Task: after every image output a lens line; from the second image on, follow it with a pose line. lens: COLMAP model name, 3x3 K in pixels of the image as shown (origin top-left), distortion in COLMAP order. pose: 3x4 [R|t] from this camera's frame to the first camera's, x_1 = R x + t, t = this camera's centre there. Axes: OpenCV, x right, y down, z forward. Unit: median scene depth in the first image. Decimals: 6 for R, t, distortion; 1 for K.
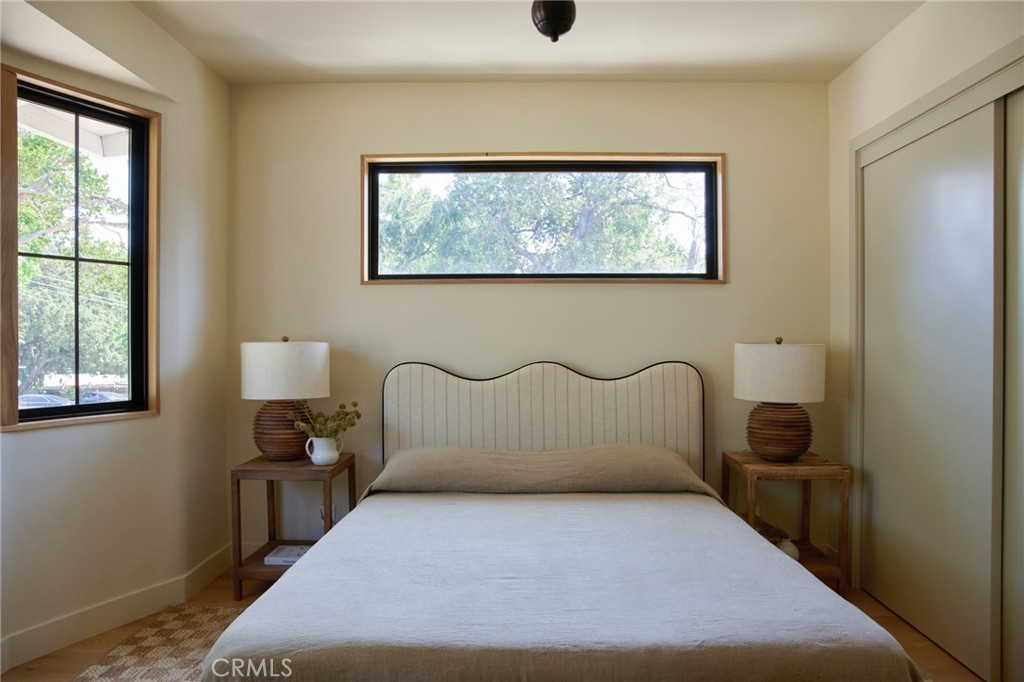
lens RADIAL K [[728.4, 0, 512.0], [0, 728.4, 341.0], [0, 0, 1]] dist [-0.038868, 0.001301]
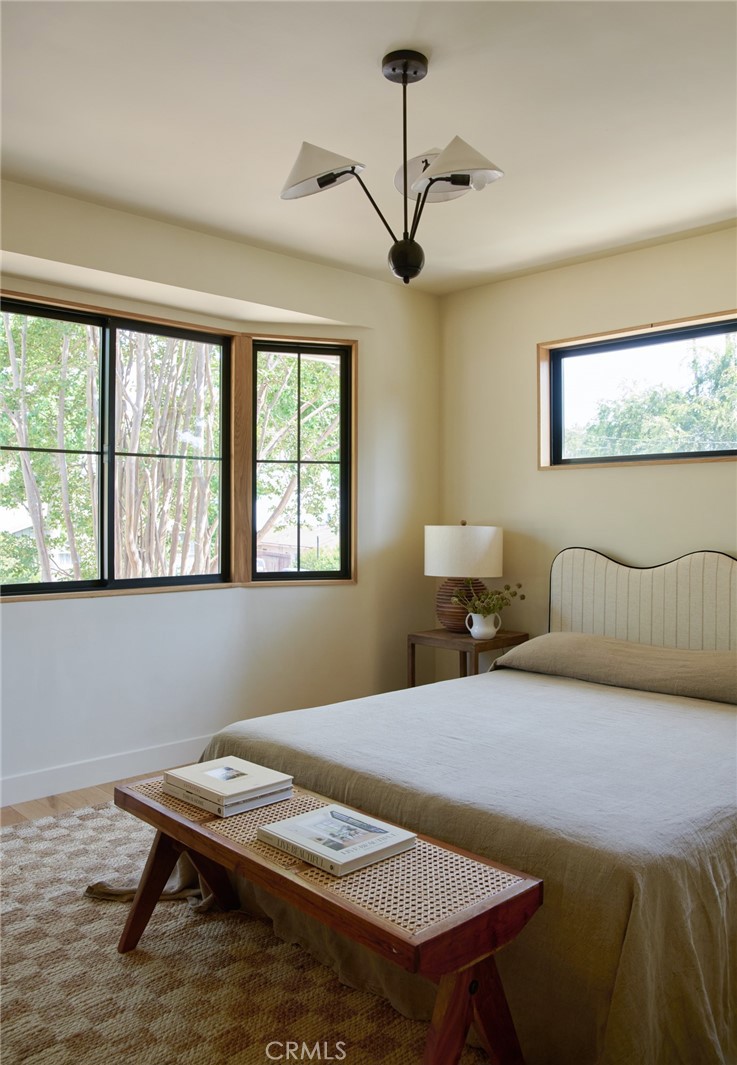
lens RADIAL K [[843.9, 0, 368.5], [0, 843.9, 532.5], [0, 0, 1]] dist [-0.086612, 0.001778]
pose [[0.700066, 0.015214, -0.713916, 0.517391], [-0.006944, 0.999871, 0.014499, -0.005930], [0.714045, -0.005193, 0.700081, 0.000097]]
